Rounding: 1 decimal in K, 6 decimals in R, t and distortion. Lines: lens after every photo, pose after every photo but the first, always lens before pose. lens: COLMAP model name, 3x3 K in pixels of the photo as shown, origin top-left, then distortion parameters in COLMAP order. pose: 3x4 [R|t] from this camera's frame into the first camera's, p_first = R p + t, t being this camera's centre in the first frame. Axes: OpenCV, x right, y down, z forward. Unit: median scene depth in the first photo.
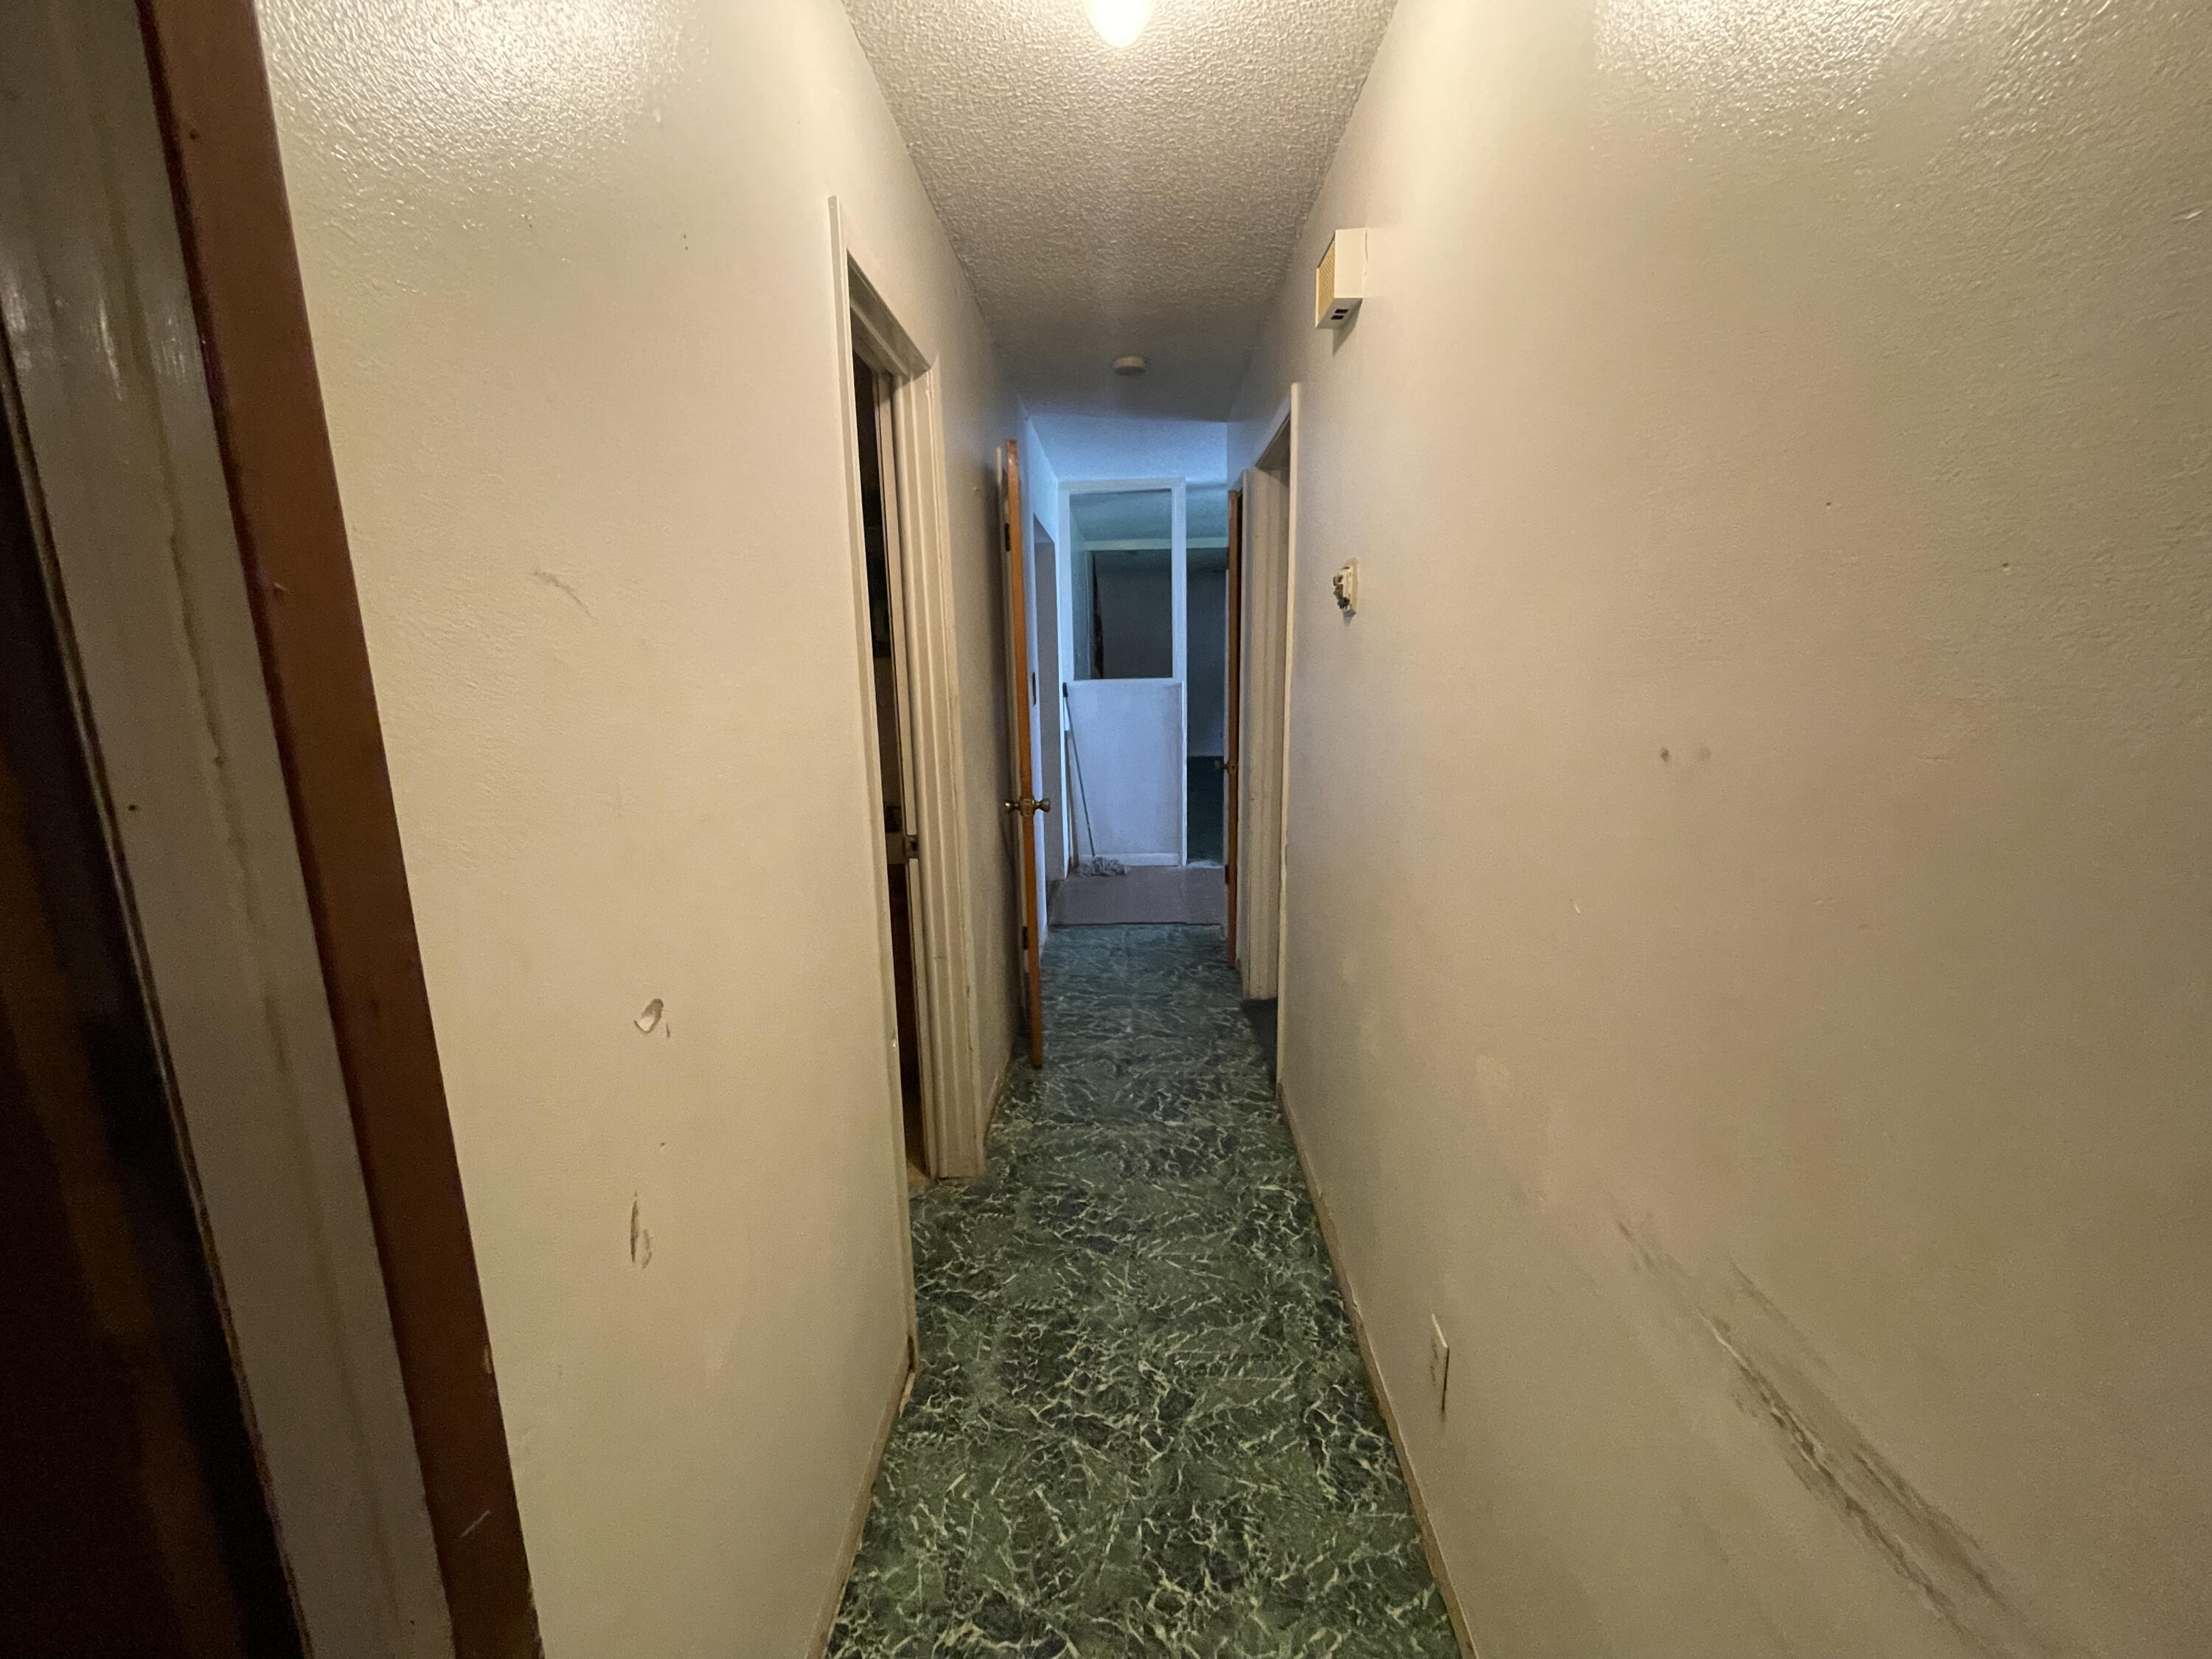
lens RADIAL K [[894.5, 0, 1093.8], [0, 894.5, 834.9], [0, 0, 1]] dist [0.000924, 0.000417]
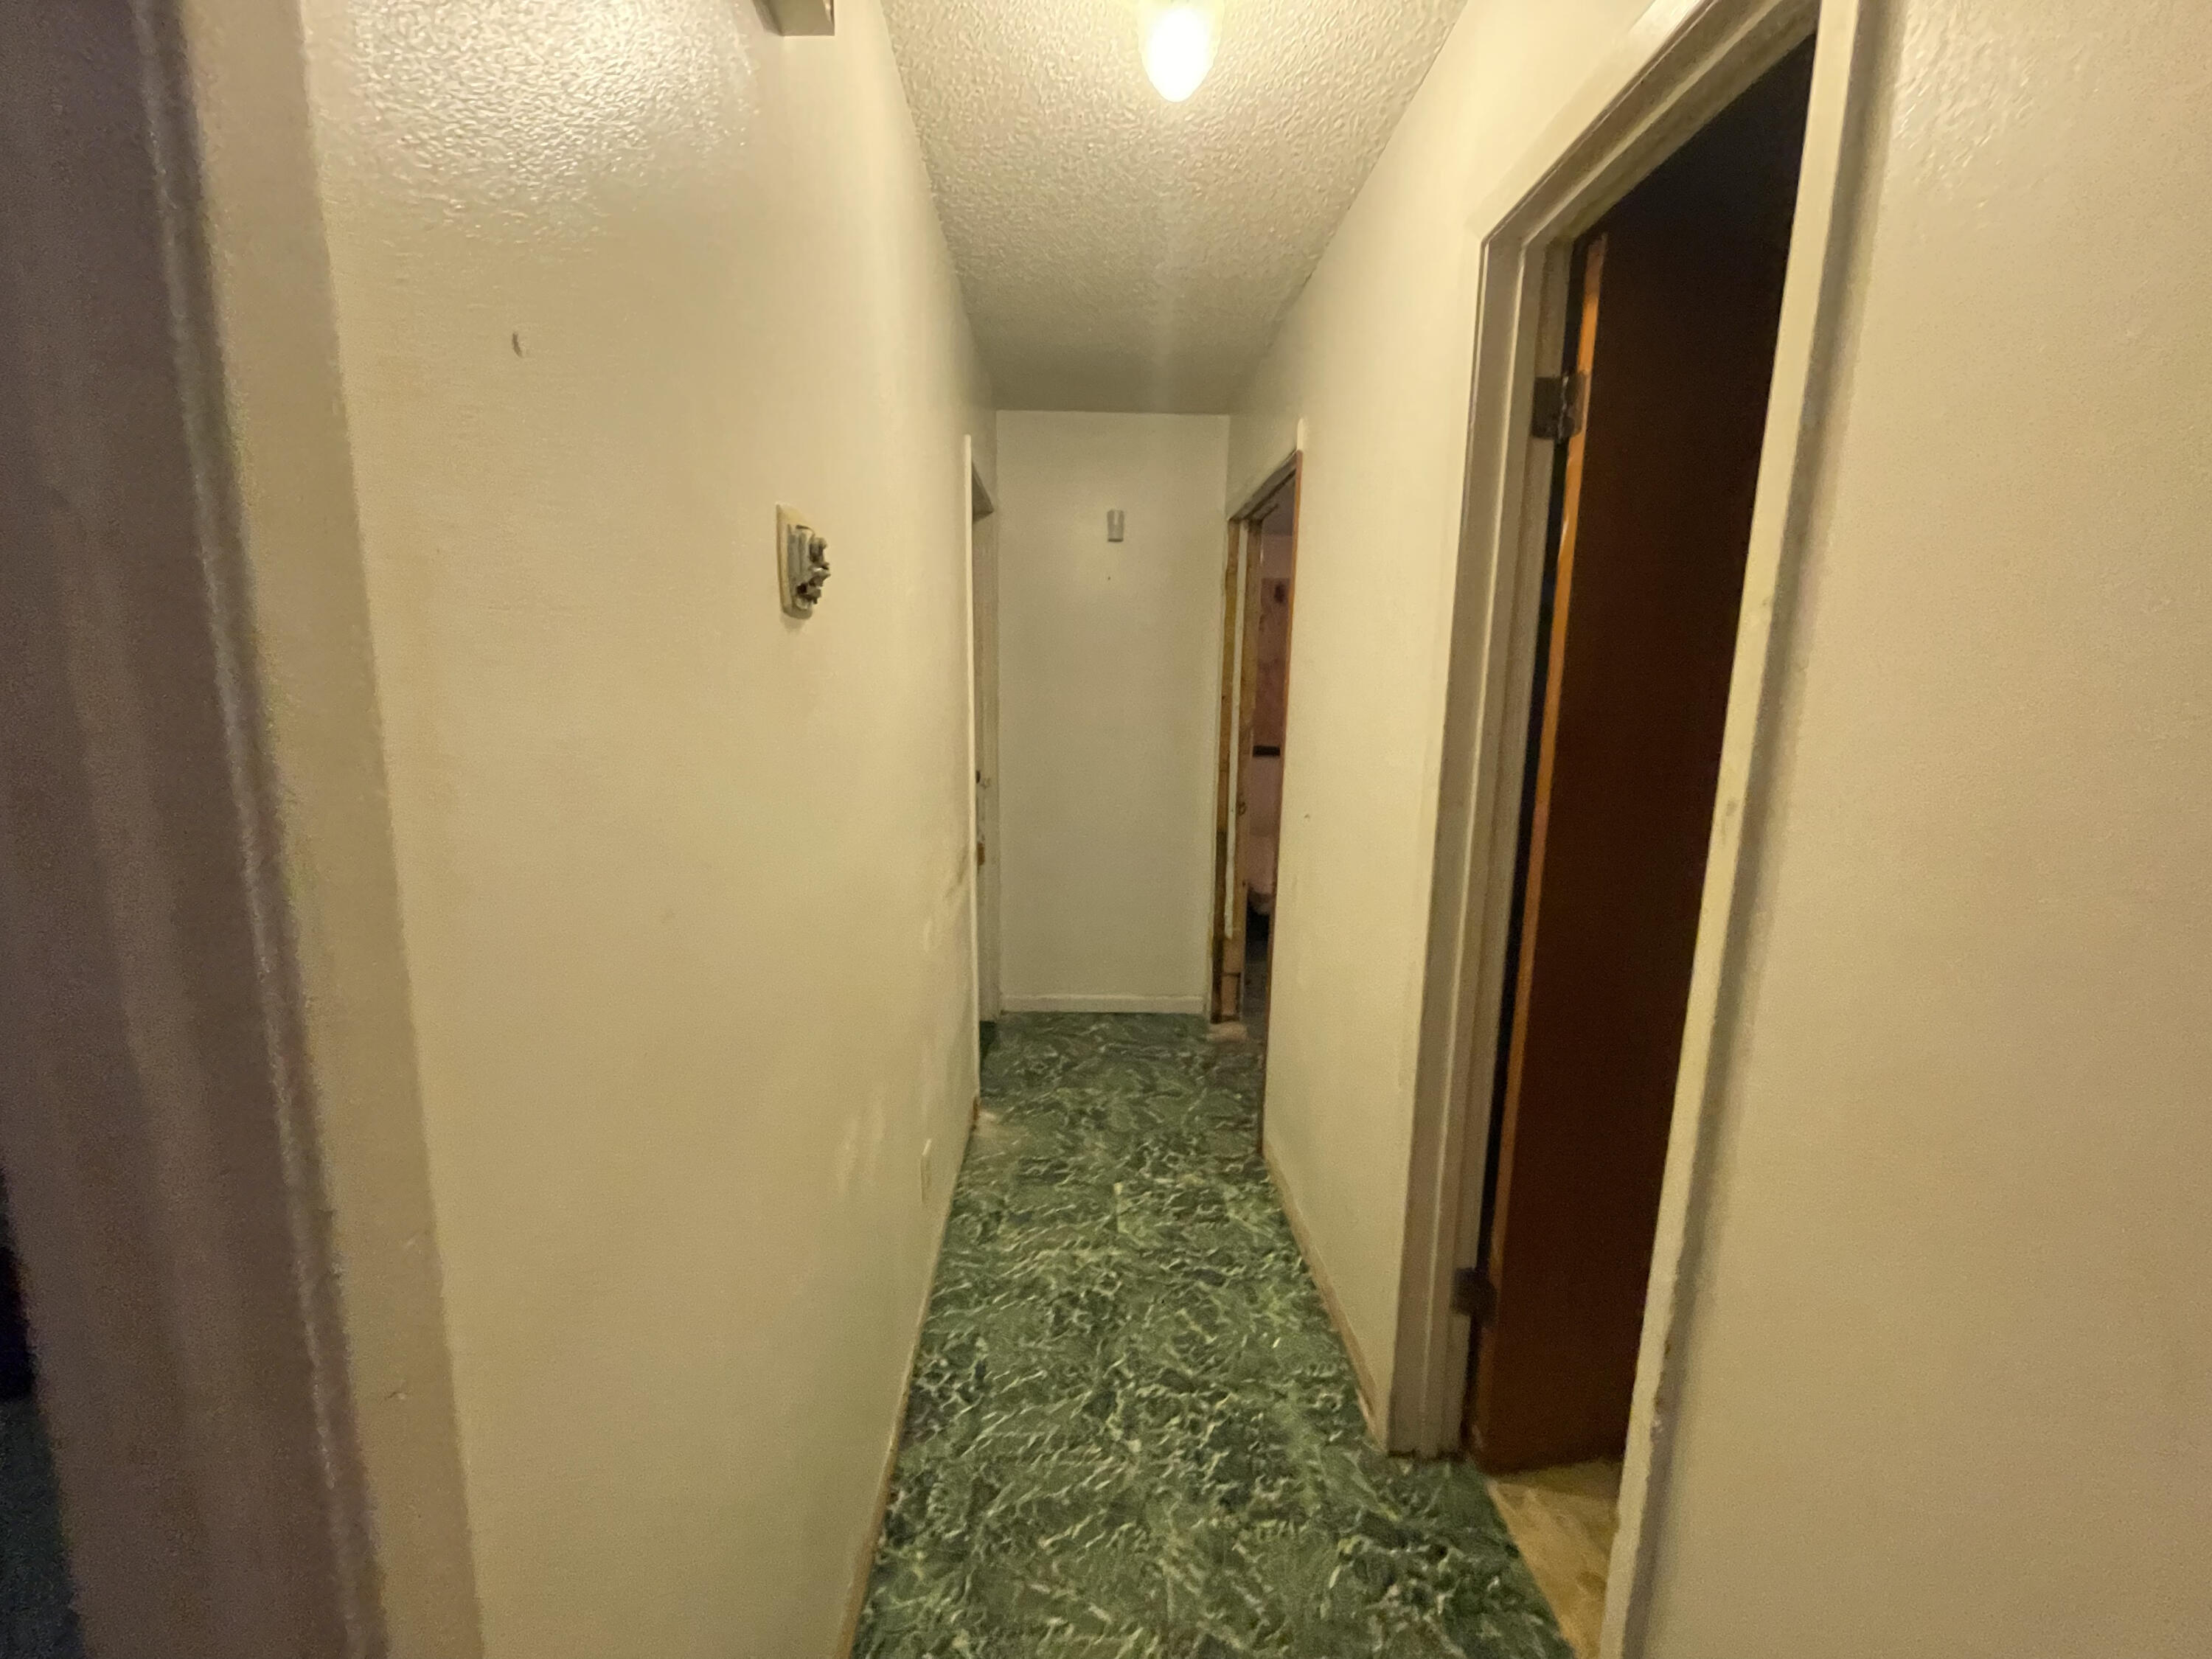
lens RADIAL K [[894.5, 0, 1093.8], [0, 894.5, 834.9], [0, 0, 1]] dist [0.000924, 0.000417]
pose [[-0.997682, 0.017454, -0.065779, 0.152691], [-0.007557, 0.932160, 0.361968, -0.346739], [0.067634, 0.361626, -0.929867, 1.679565]]
